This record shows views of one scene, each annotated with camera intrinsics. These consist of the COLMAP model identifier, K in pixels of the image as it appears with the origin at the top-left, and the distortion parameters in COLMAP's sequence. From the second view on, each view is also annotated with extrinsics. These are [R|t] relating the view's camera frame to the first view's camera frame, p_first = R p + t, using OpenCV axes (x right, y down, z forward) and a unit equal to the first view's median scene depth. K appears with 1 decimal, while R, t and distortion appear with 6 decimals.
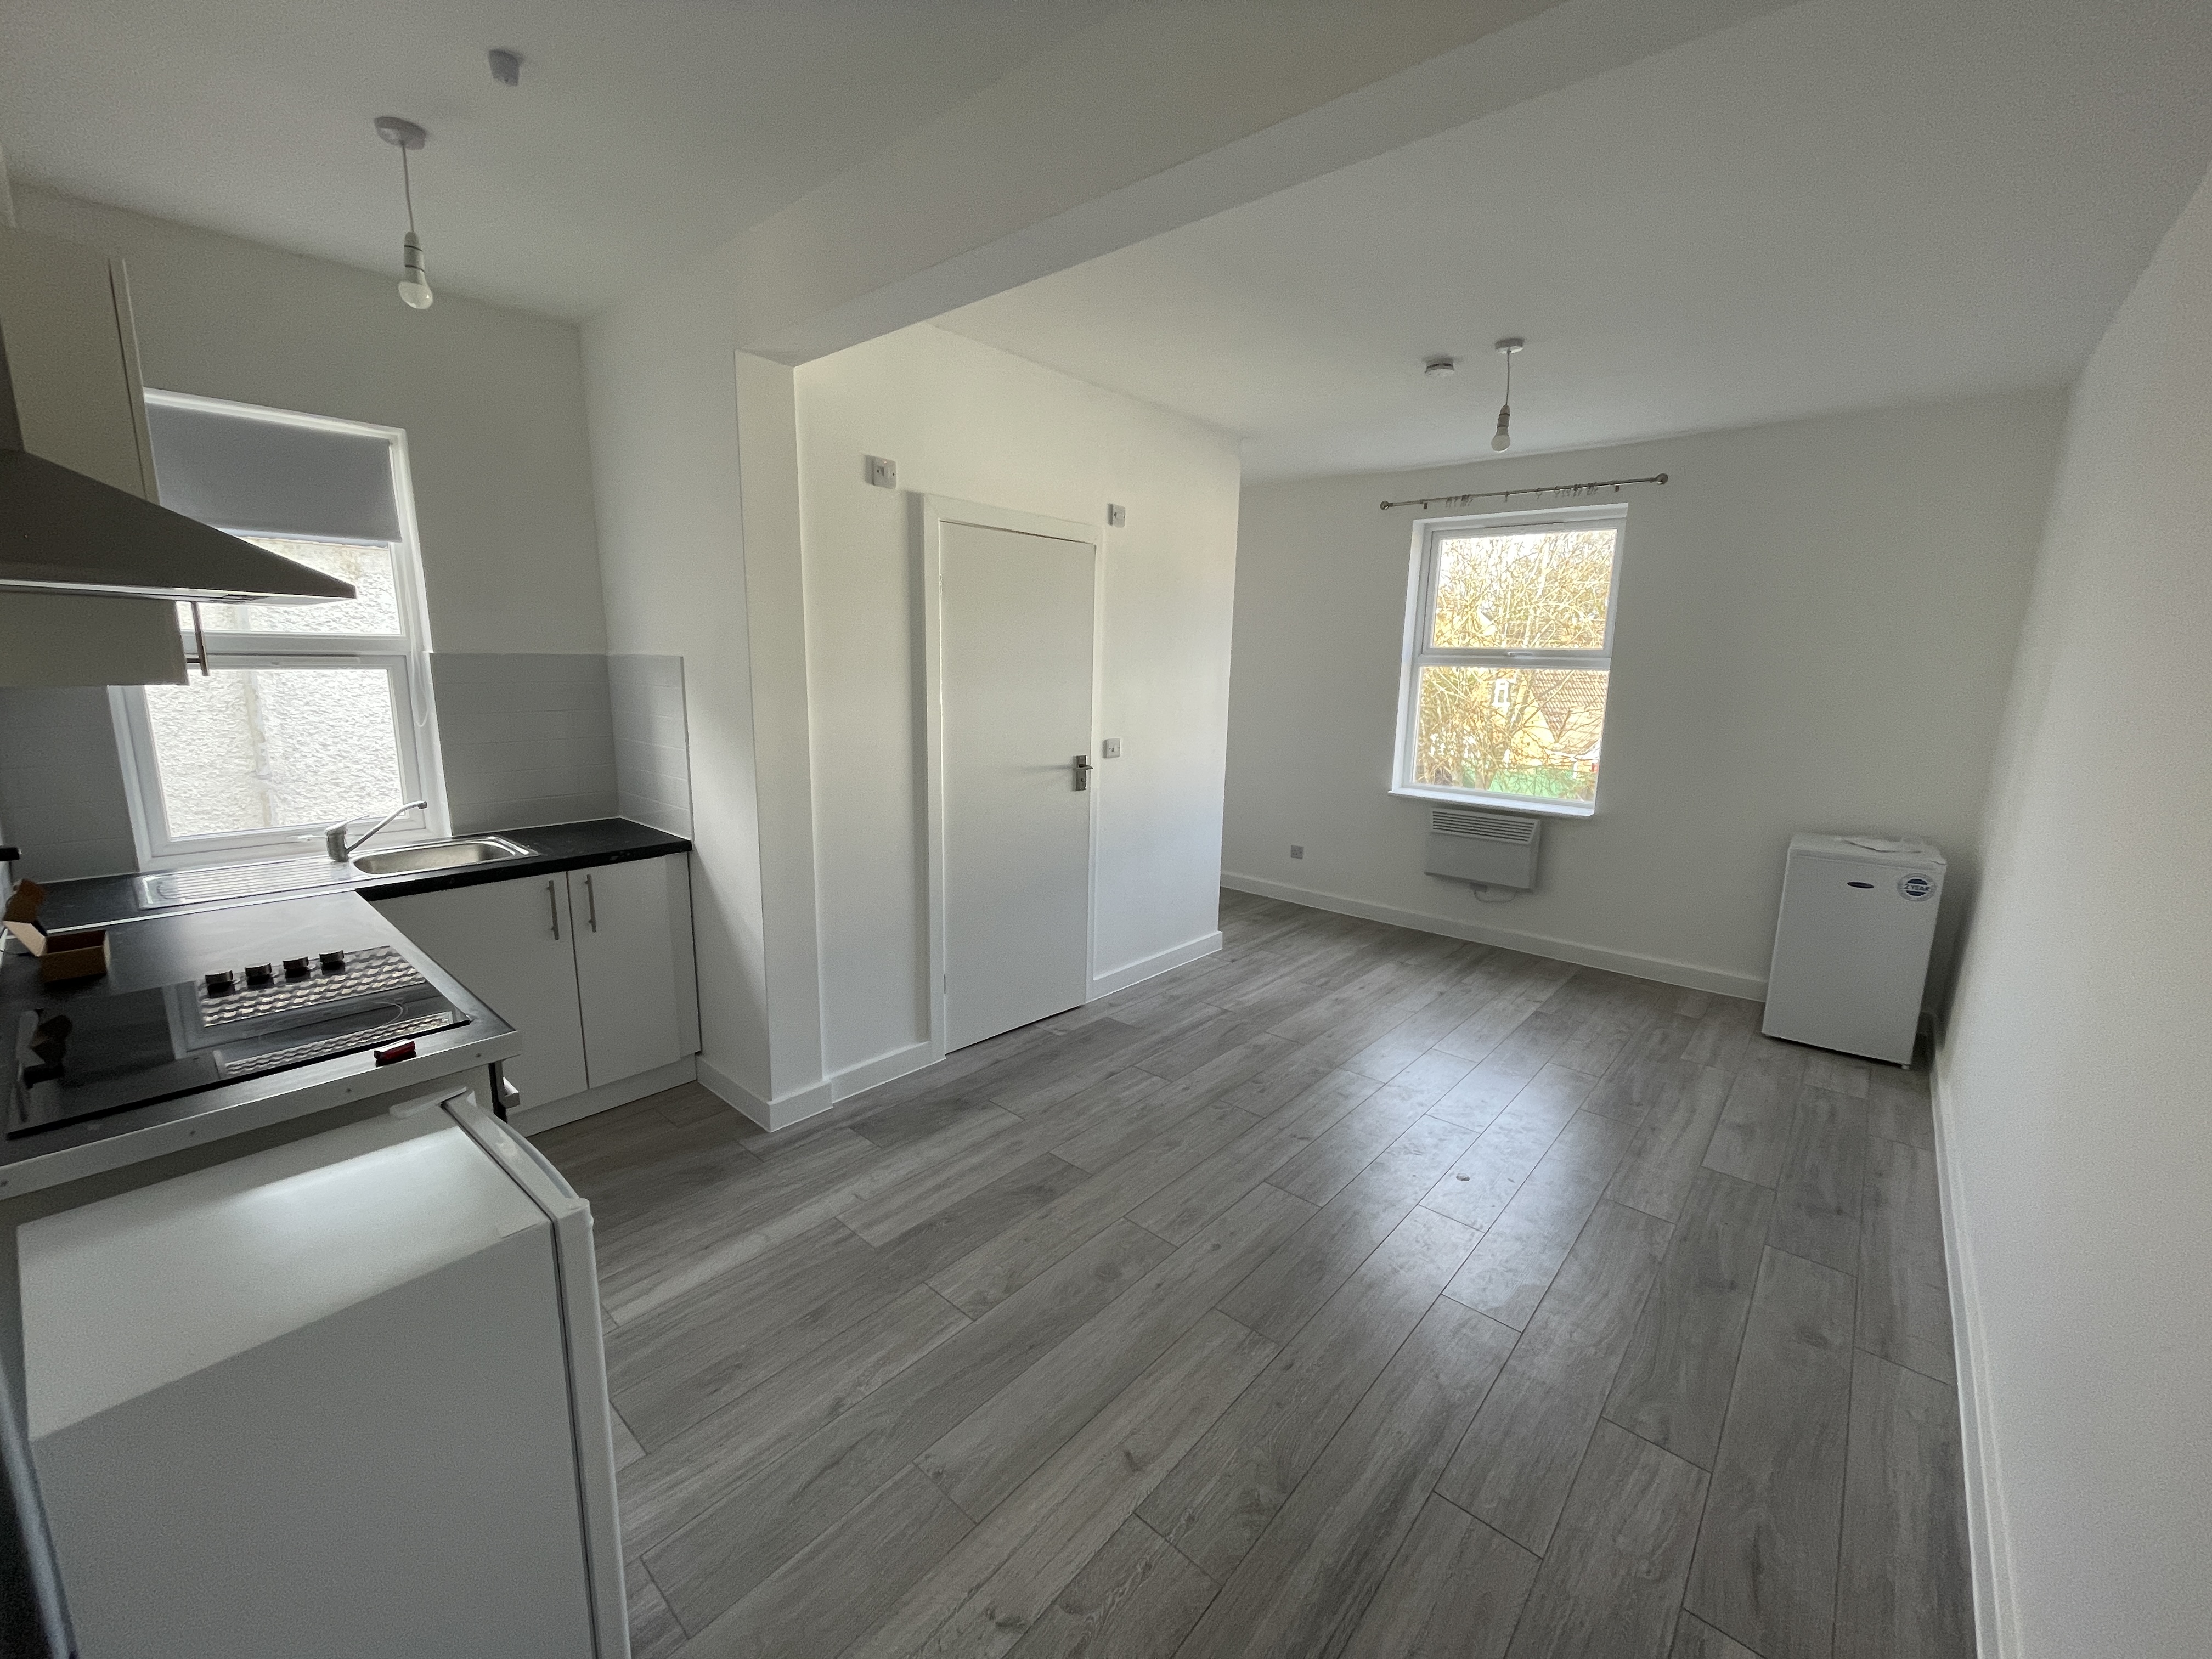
lens RADIAL K [[892.5, 0, 1099.1], [0, 892.5, 831.3], [0, 0, 1]] dist [0.007243, 0.000426]
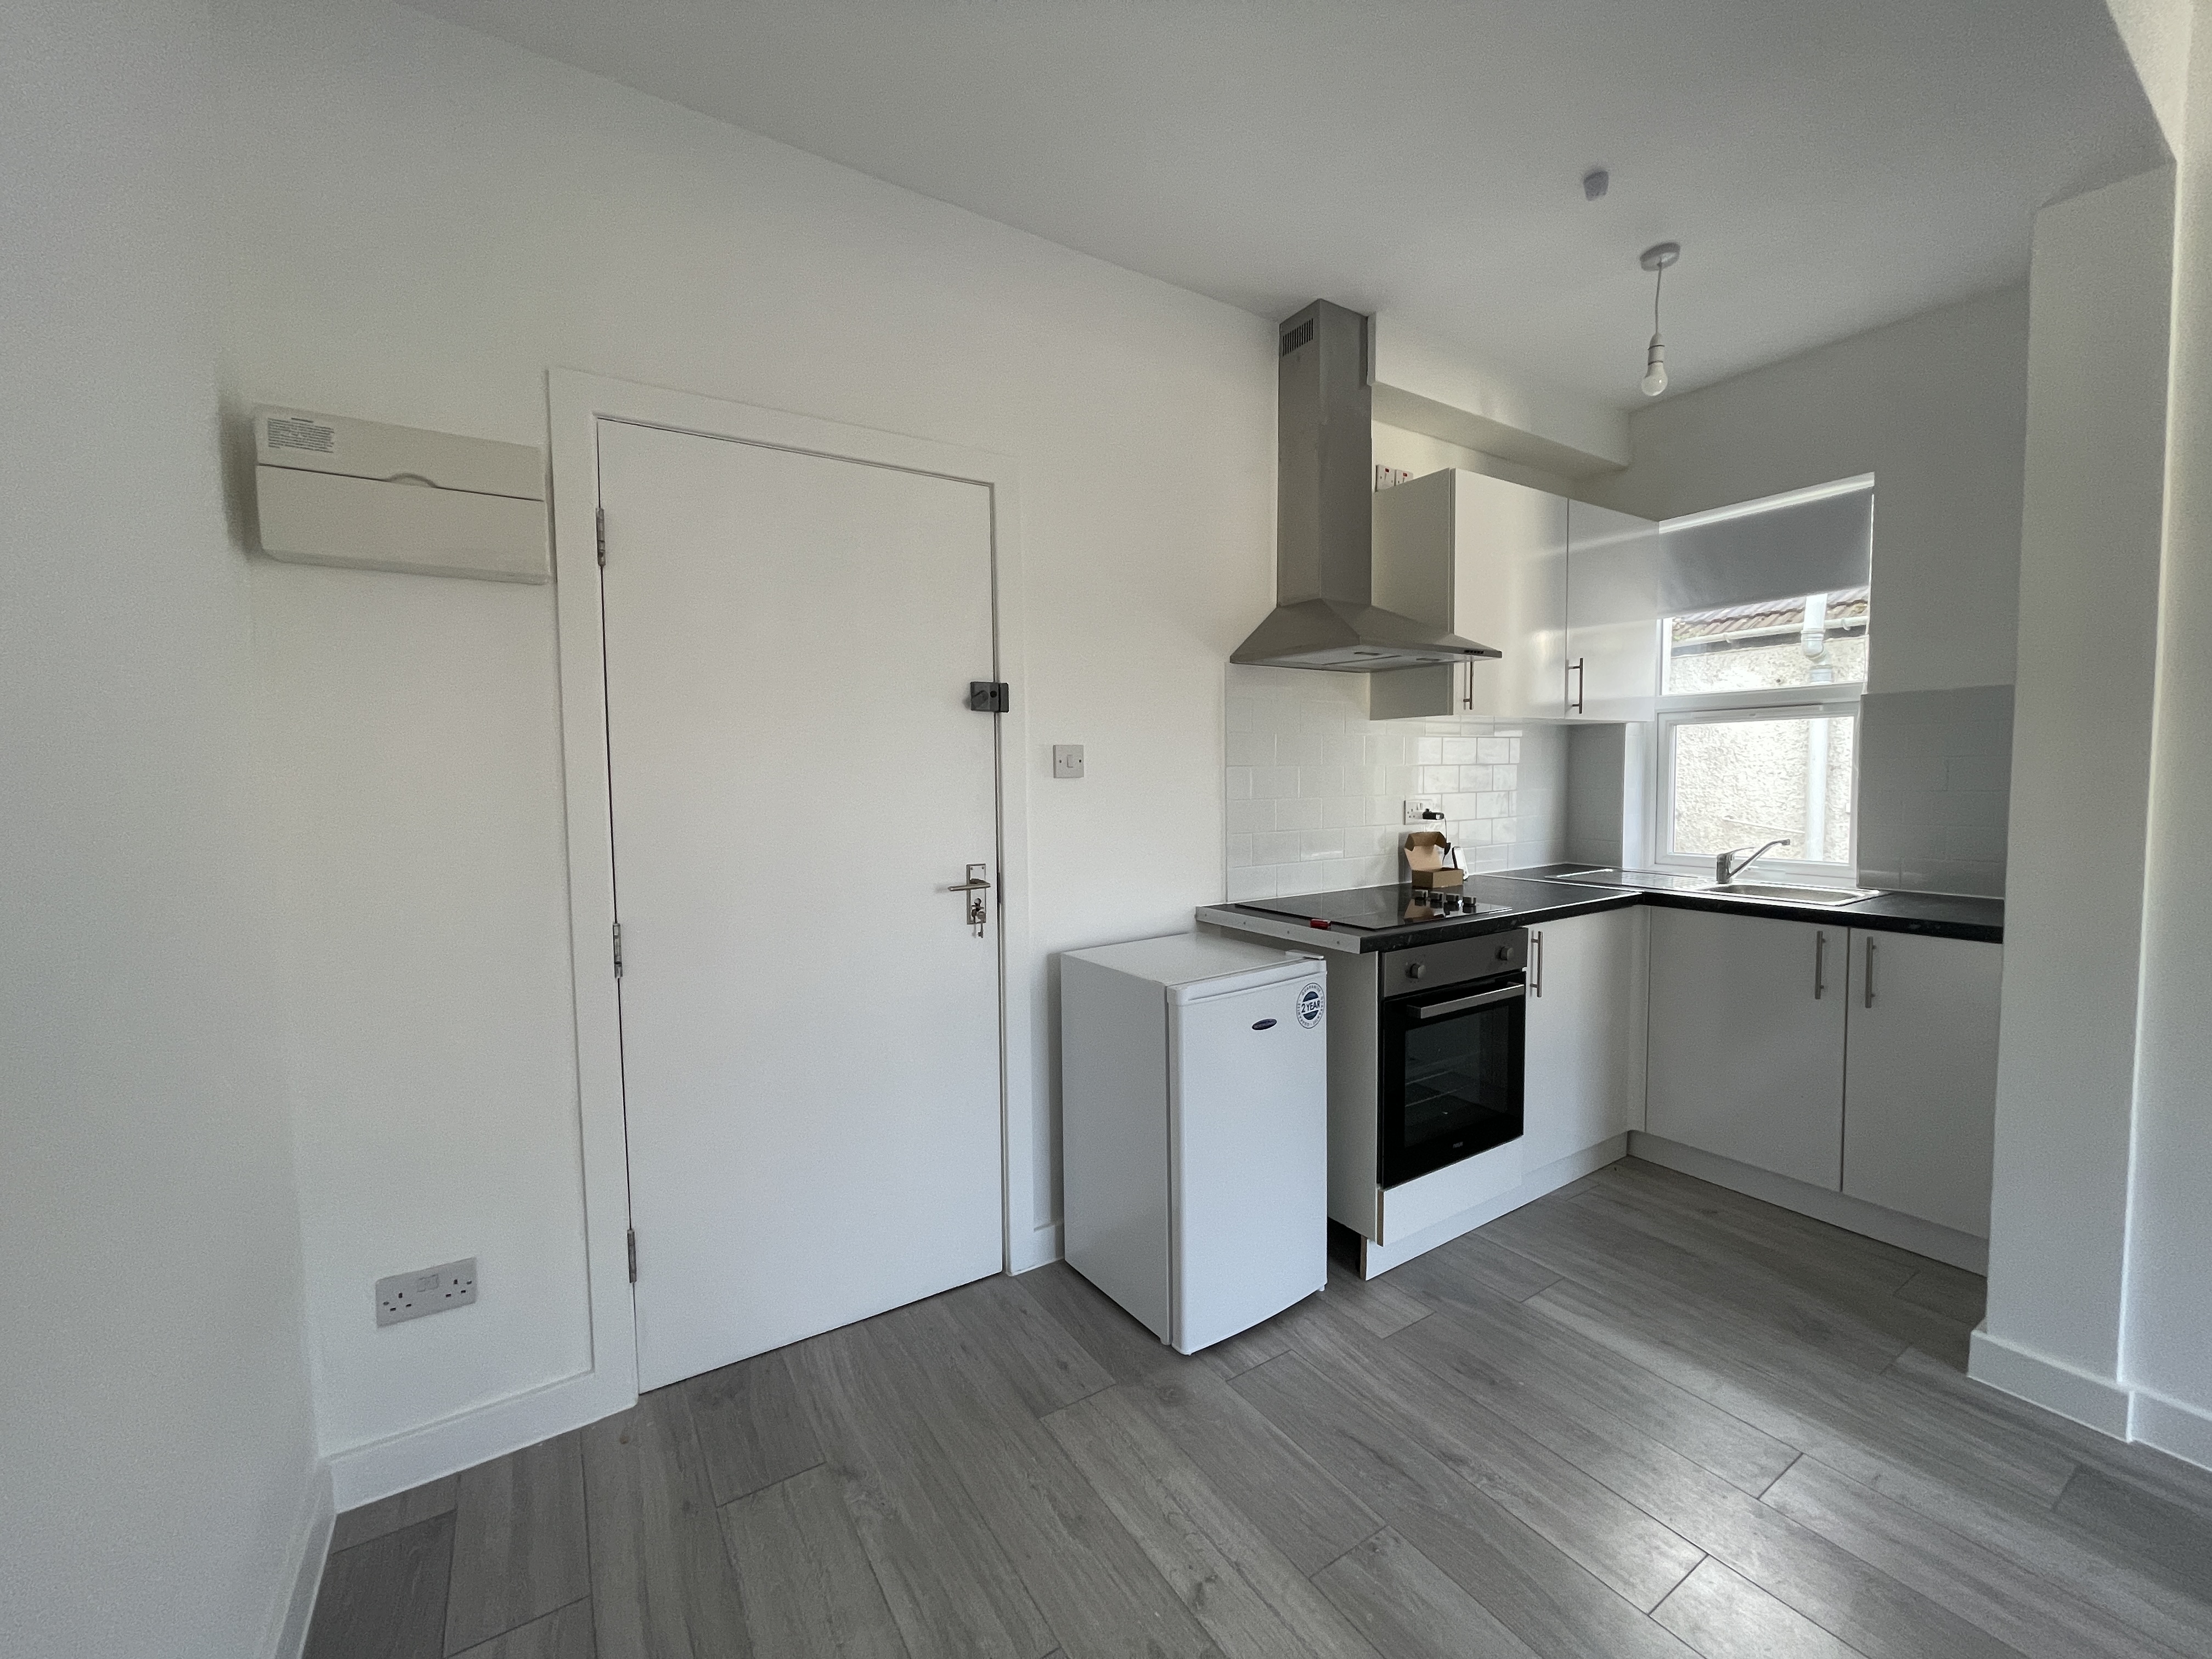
lens RADIAL K [[892.5, 0, 1103.2], [0, 892.5, 834.0], [0, 0, 1]] dist [0.007243, 0.000426]
pose [[-0.276630, 0.050411, -0.959653, 0.416137], [-0.176773, 0.978912, 0.102380, -0.005020], [0.944578, 0.197962, -0.261886, 0.501203]]
